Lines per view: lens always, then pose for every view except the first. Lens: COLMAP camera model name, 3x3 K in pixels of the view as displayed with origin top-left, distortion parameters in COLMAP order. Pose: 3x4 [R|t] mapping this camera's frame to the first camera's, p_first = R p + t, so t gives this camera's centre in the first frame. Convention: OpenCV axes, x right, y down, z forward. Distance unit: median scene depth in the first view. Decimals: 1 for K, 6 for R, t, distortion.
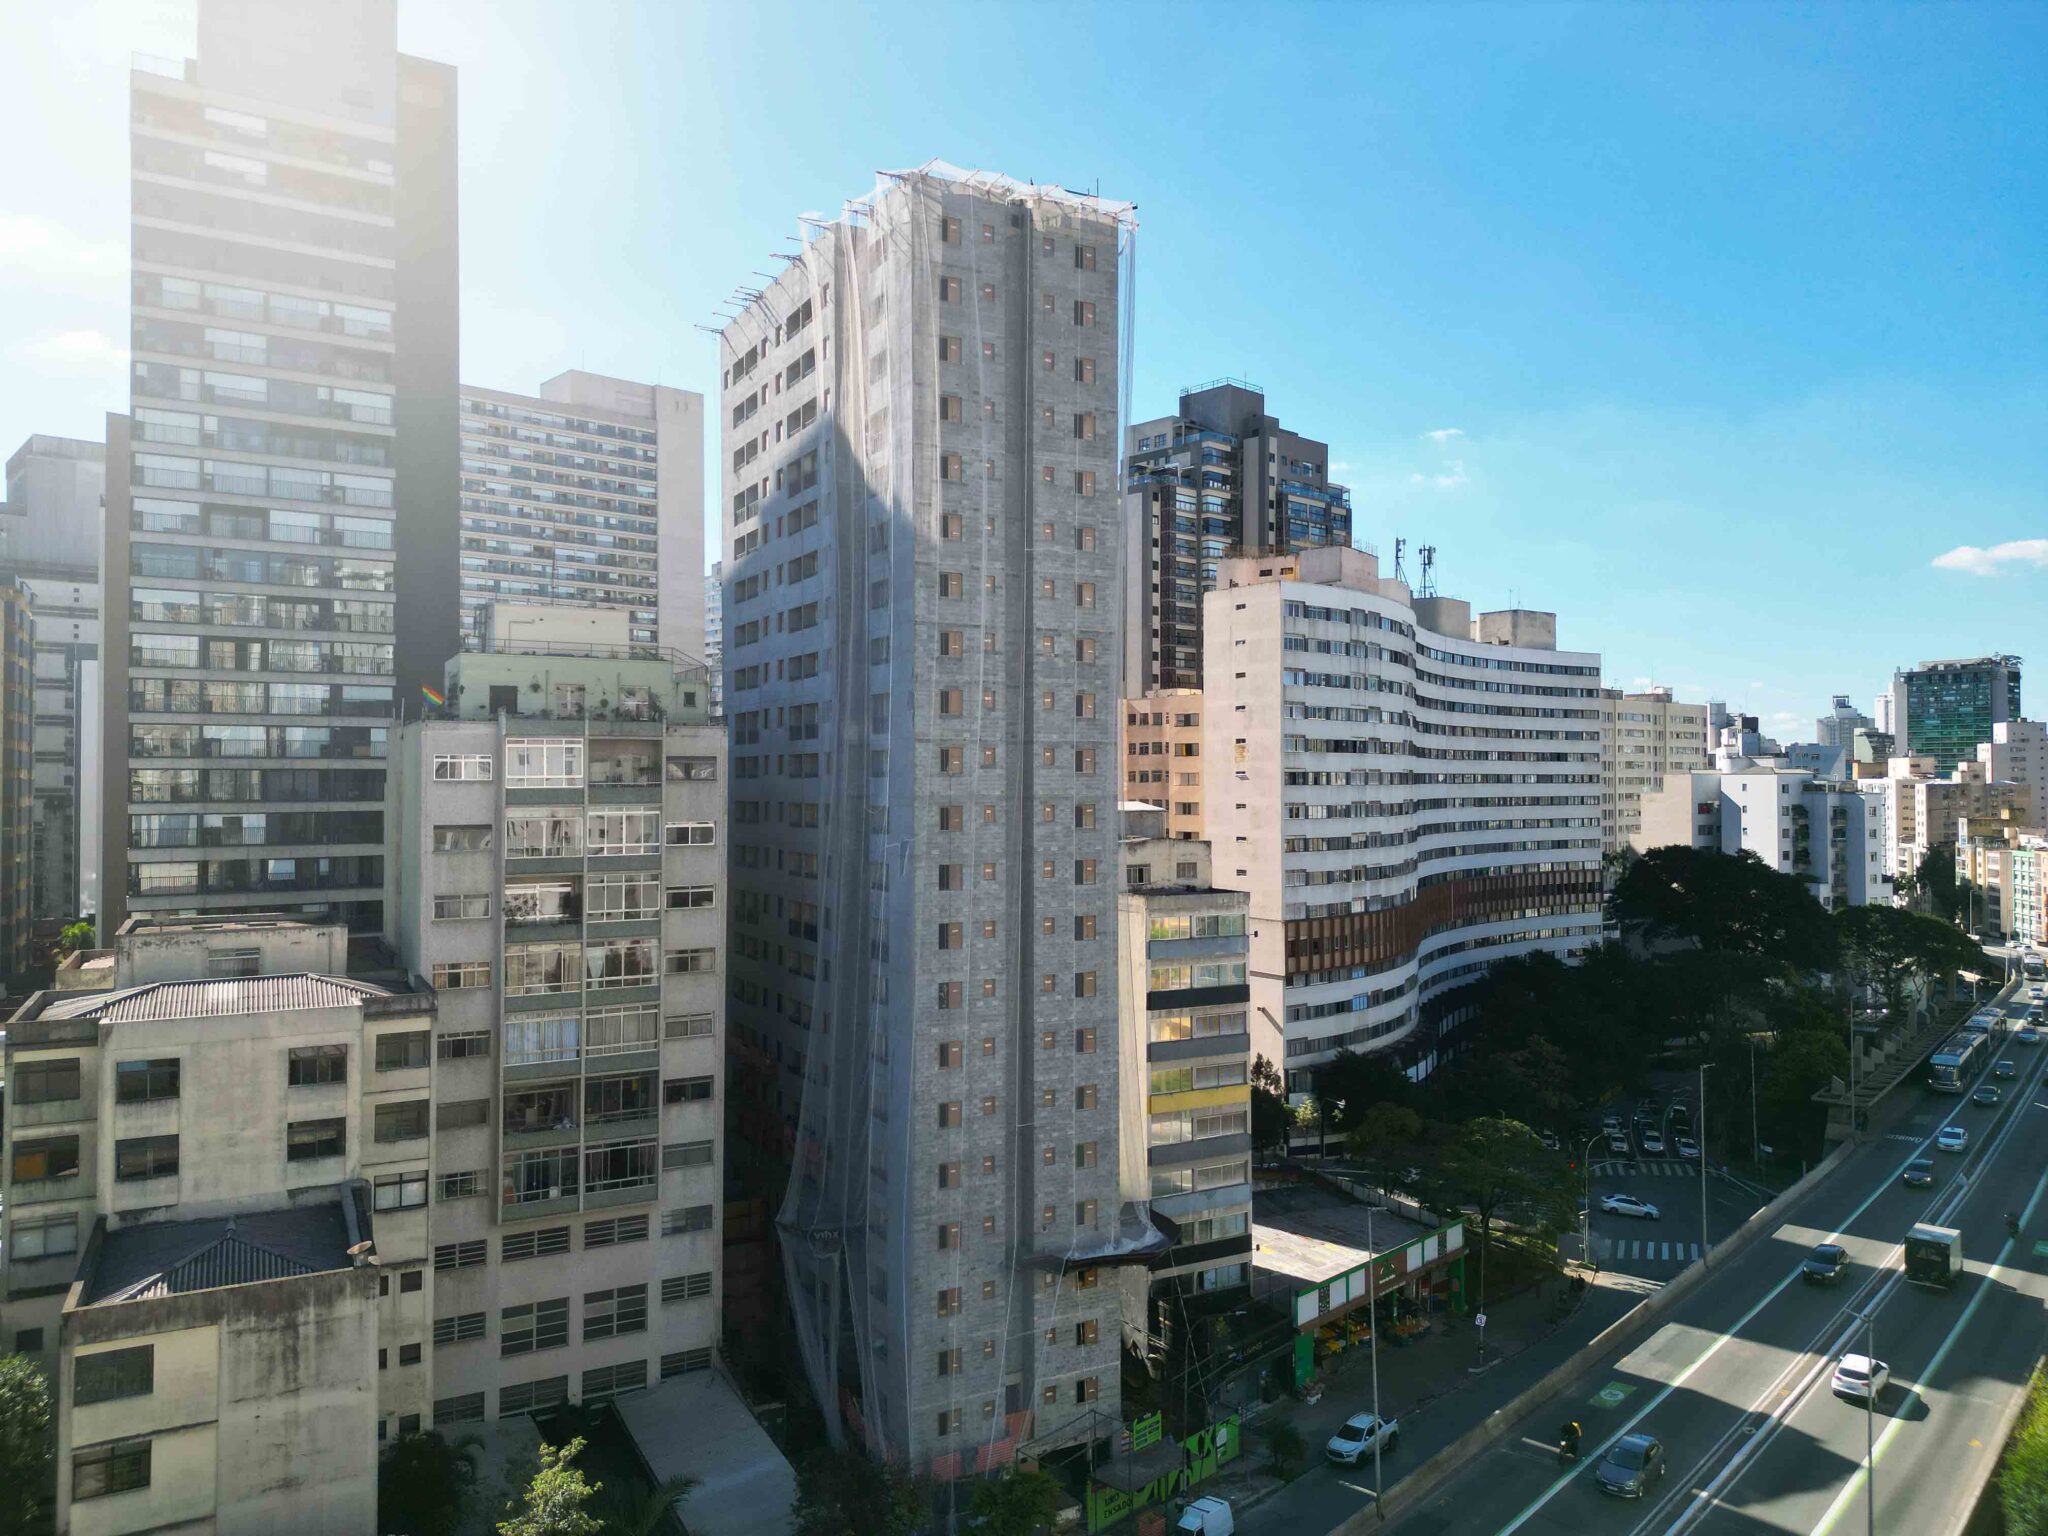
lens RADIAL K [[1434.5, 0, 1022.5], [0, 1434.5, 760.7], [0, 0, 1]] dist [0.076835, -0.074611]
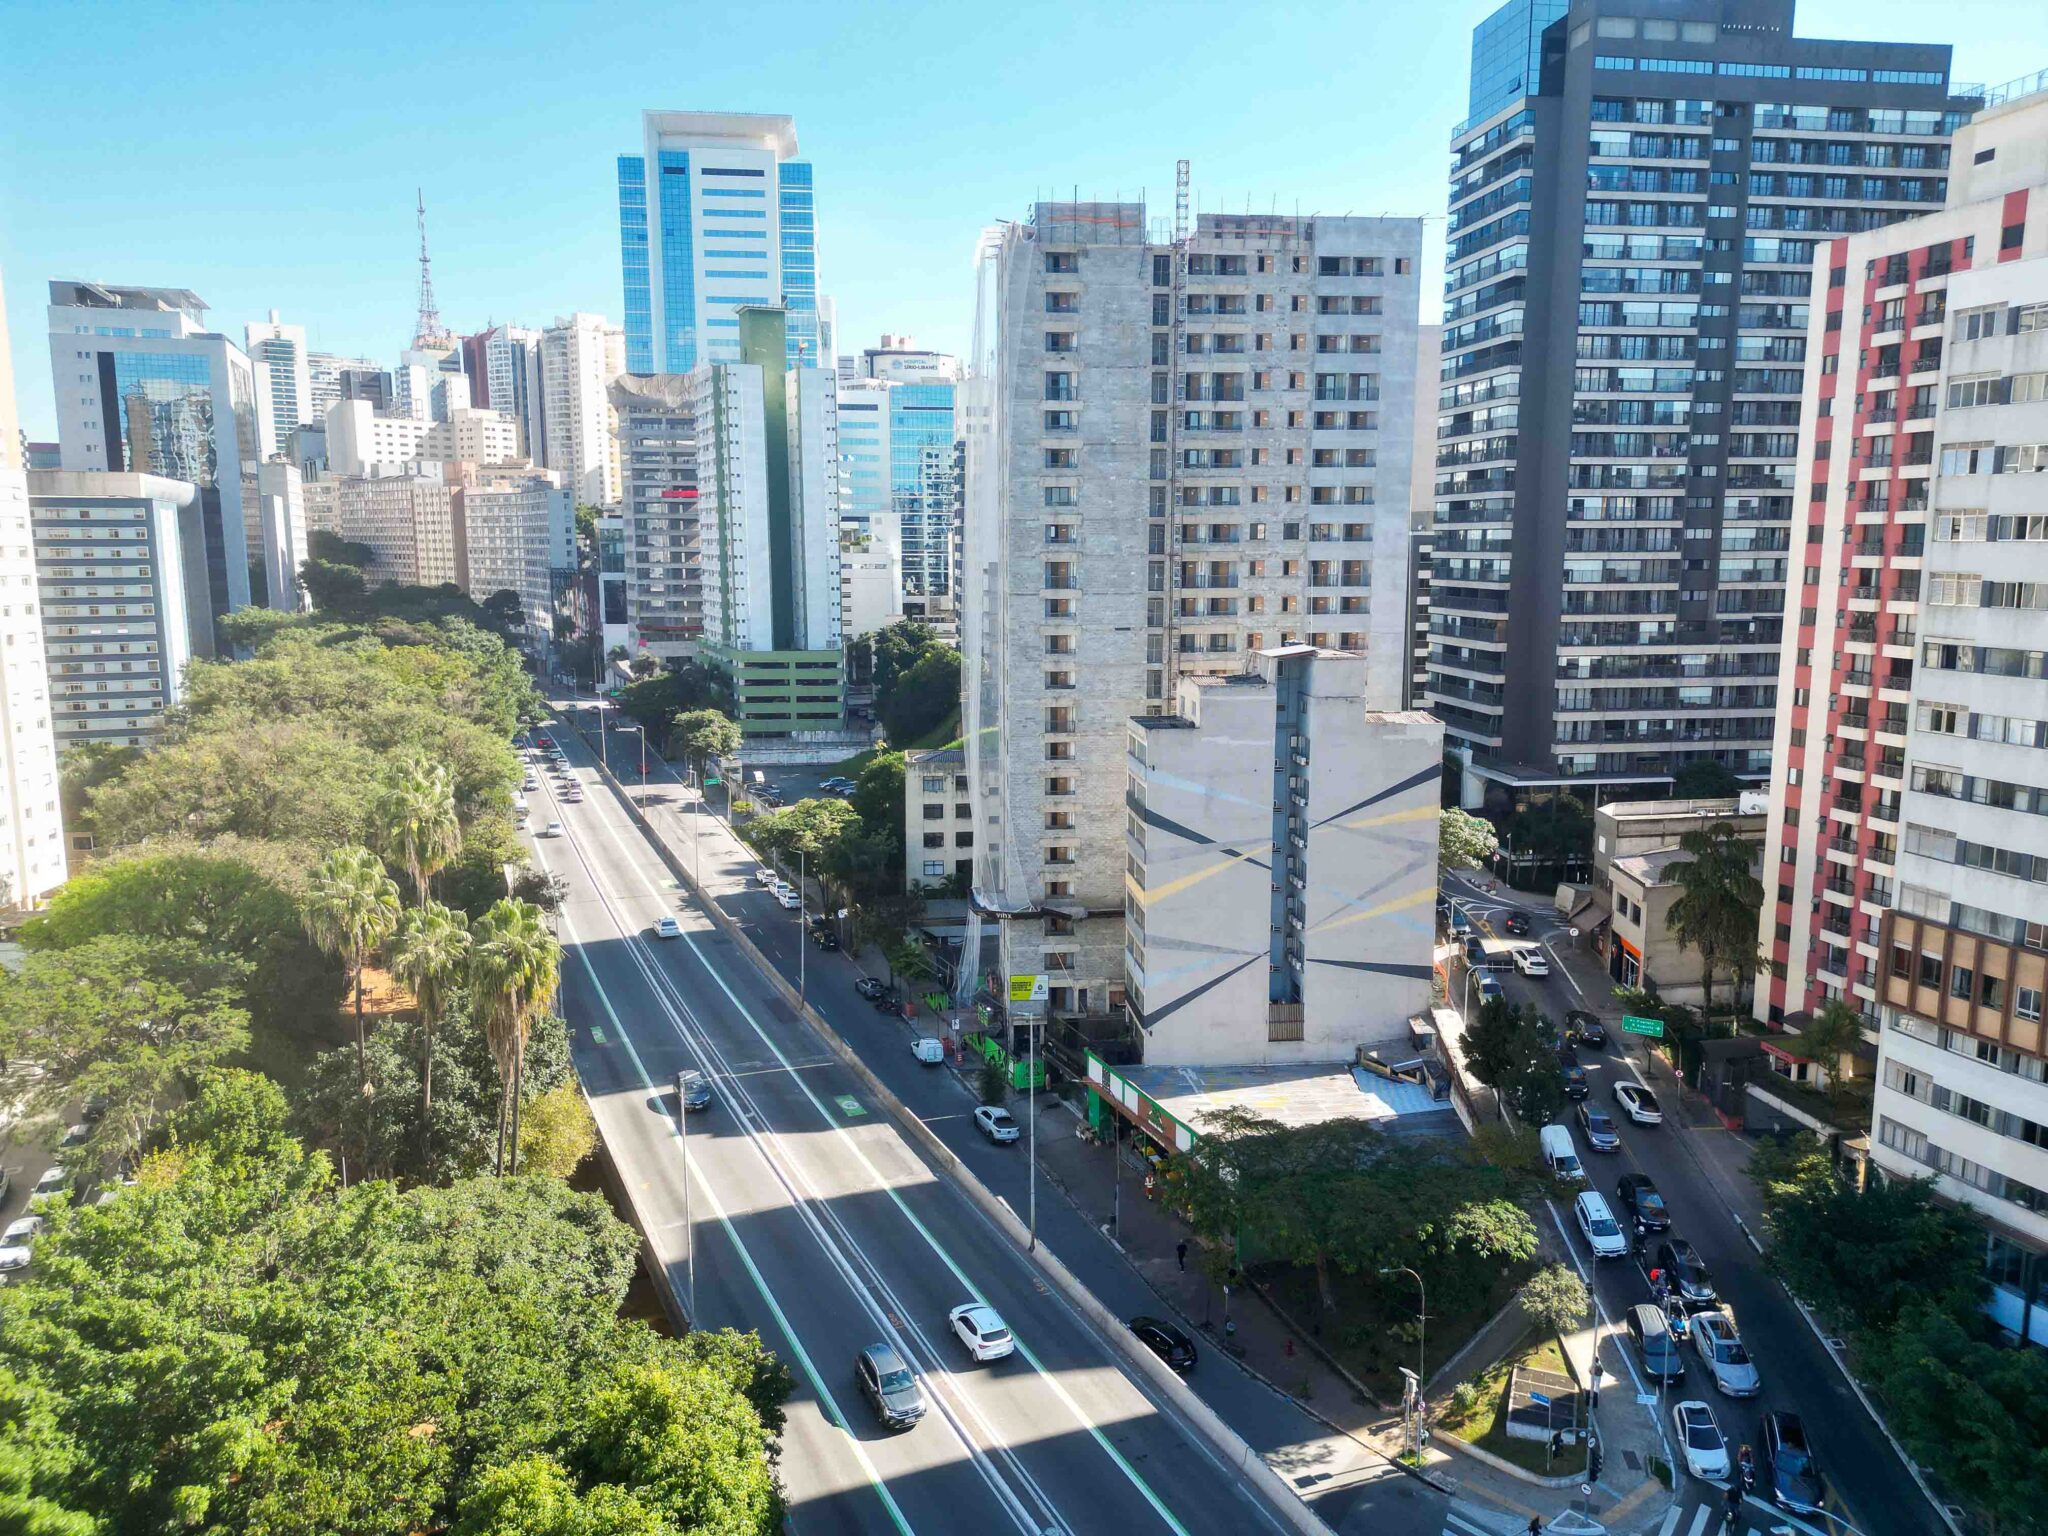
lens RADIAL K [[1423.2, 0, 1027.5], [0, 1423.2, 760.0], [0, 0, 1]] dist [0.078882, -0.088257]
pose [[-0.390340, 0.140045, -0.909957, 1.032449], [0.014321, 0.989167, 0.146092, -0.040204], [0.920559, 0.043994, -0.388117, 1.148111]]
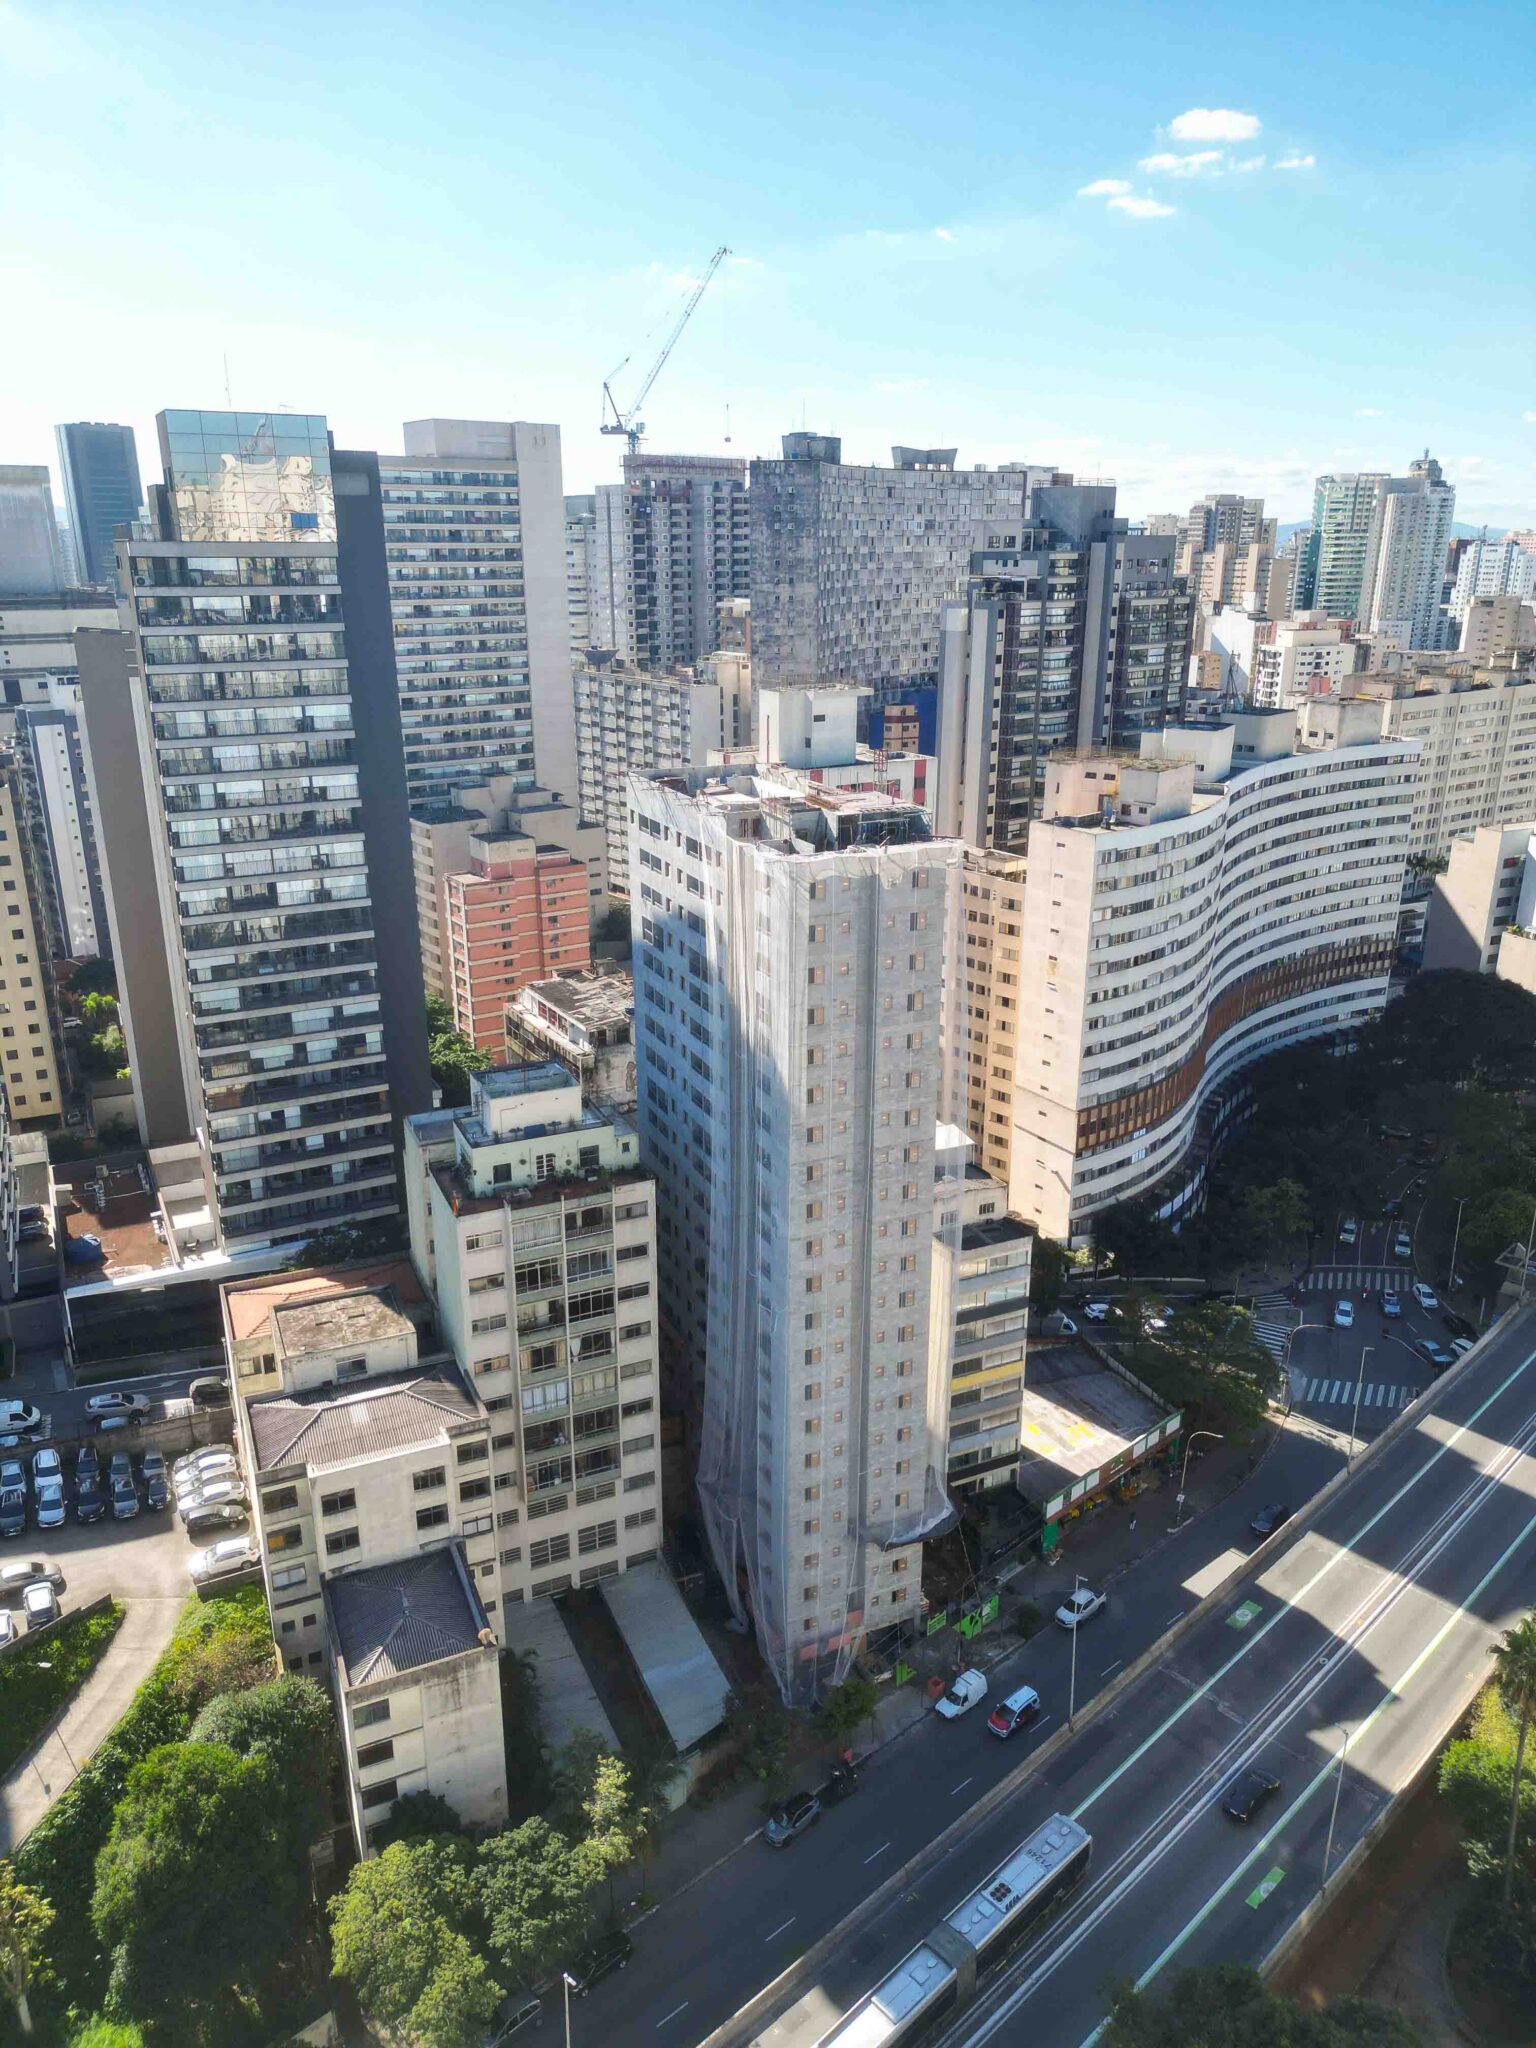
lens RADIAL K [[1434.5, 0, 753.8], [0, 1434.5, 1024.3], [0, 0, 1]] dist [0.076835, -0.074611]
pose [[0.997058, 0.020328, -0.073908, -0.005641], [0.005229, 0.943911, 0.330159, -0.461871], [0.076474, -0.329574, 0.941027, -0.191843]]
